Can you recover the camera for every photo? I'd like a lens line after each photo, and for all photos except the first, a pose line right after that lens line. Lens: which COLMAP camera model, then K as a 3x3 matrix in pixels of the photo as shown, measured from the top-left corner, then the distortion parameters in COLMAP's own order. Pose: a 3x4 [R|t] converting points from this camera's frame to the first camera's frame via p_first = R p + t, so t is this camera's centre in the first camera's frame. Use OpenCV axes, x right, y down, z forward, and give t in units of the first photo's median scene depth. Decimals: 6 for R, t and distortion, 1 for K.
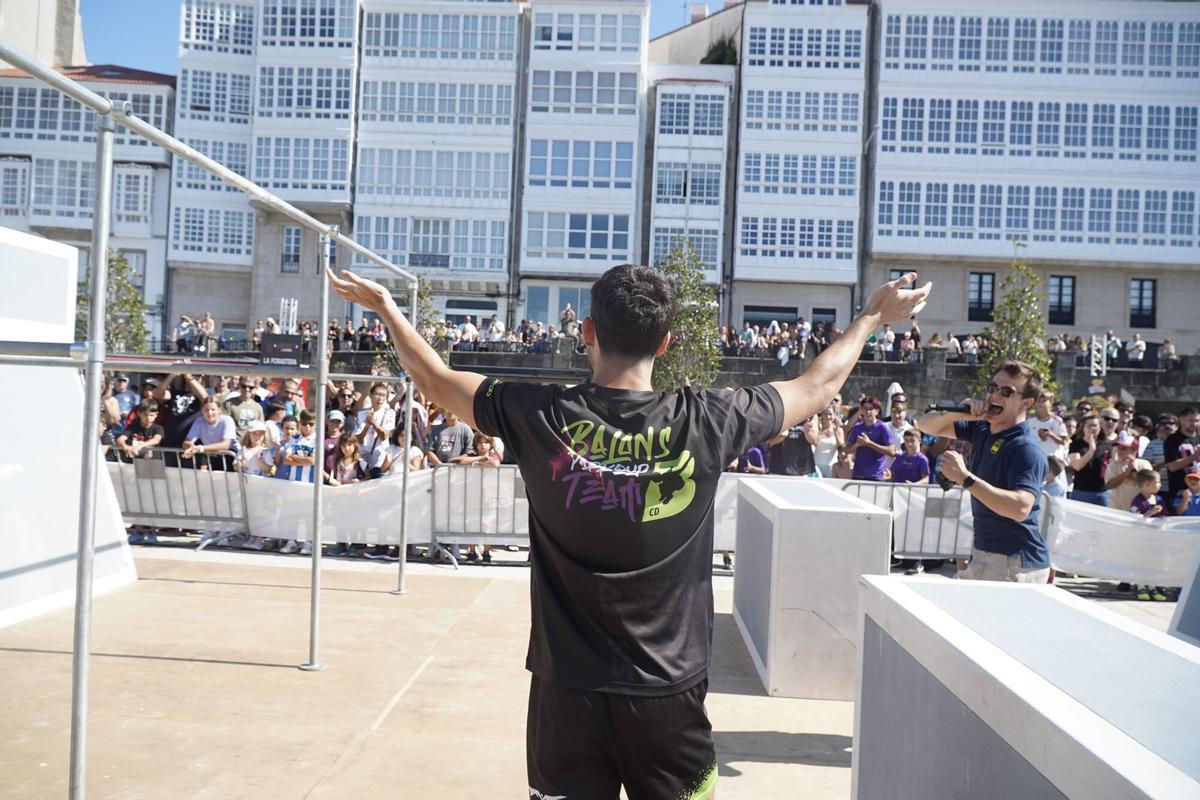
lens RADIAL K [[957.3, 0, 601.0], [0, 957.3, 404.1], [0, 0, 1]] dist [-0.001177, -0.015806]
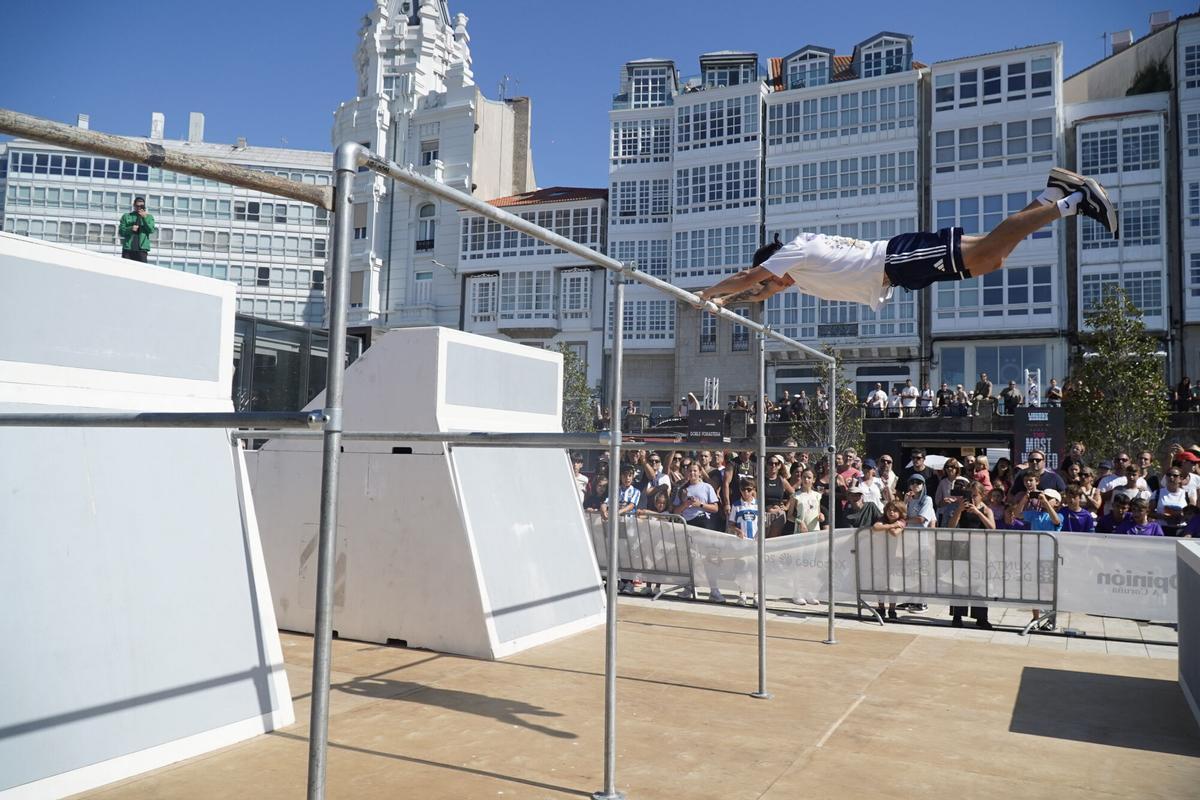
lens RADIAL K [[943.7, 0, 589.1], [0, 943.7, 403.1], [0, 0, 1]] dist [-0.008097, -0.015692]
pose [[0.905163, -0.049370, -0.422188, 0.001812], [0.018603, 0.996881, -0.076690, -0.000038], [0.424658, 0.061563, 0.903259, -0.019563]]
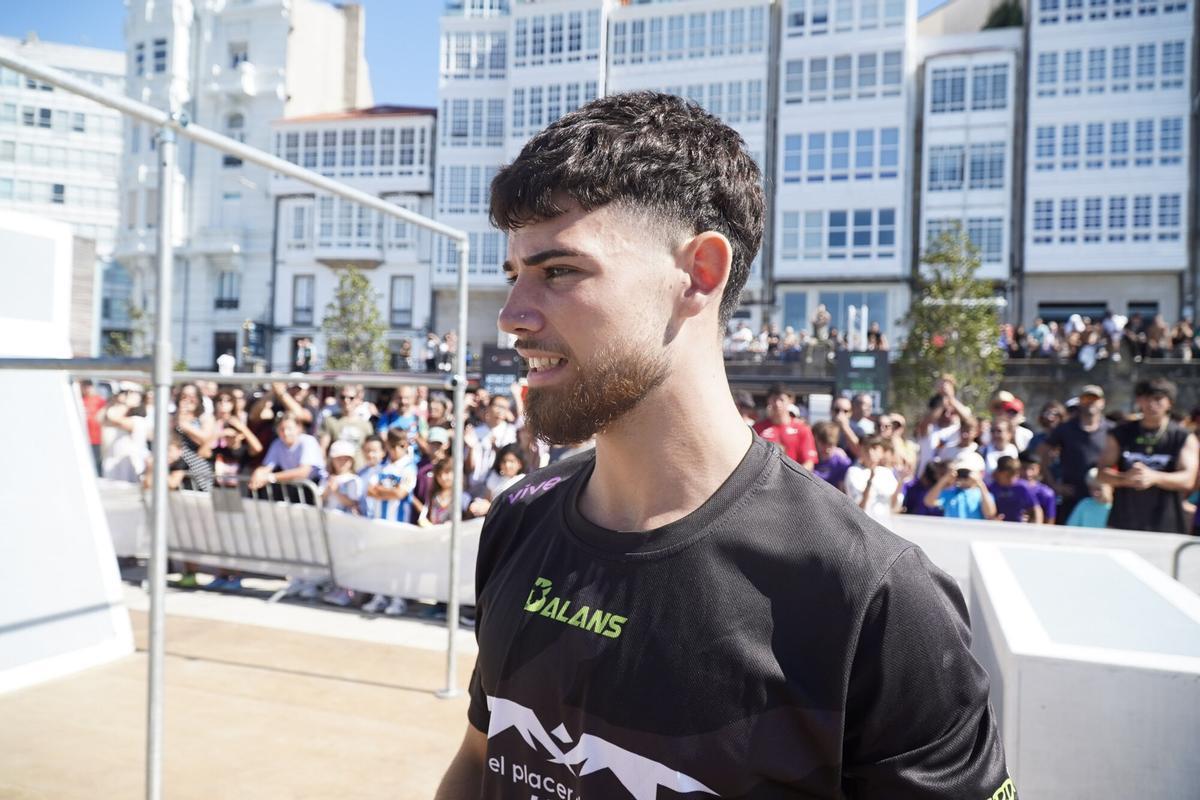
lens RADIAL K [[950.7, 0, 596.9], [0, 950.7, 399.0], [0, 0, 1]] dist [0.004941, 0.005926]
pose [[0.957145, -0.015858, -0.289176, 0.015791], [0.009592, 0.999688, -0.023073, 0.000418], [0.289452, 0.019311, 0.956998, 0.065079]]
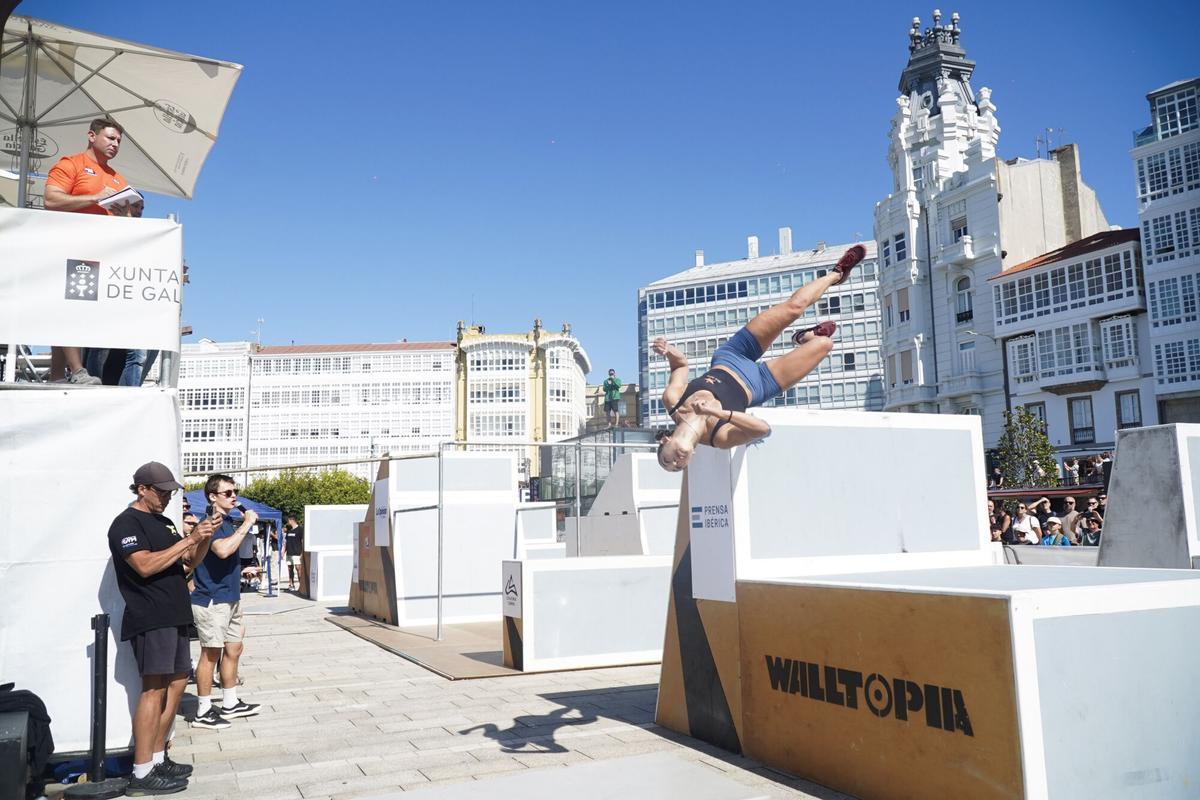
lens RADIAL K [[957.4, 0, 590.5], [0, 957.4, 401.5], [0, 0, 1]] dist [0.006118, -0.012352]
pose [[0.442253, -0.172986, -0.880050, 0.215117], [0.043305, 0.984198, -0.171696, 0.014621], [0.895844, 0.037823, 0.442755, -0.049594]]
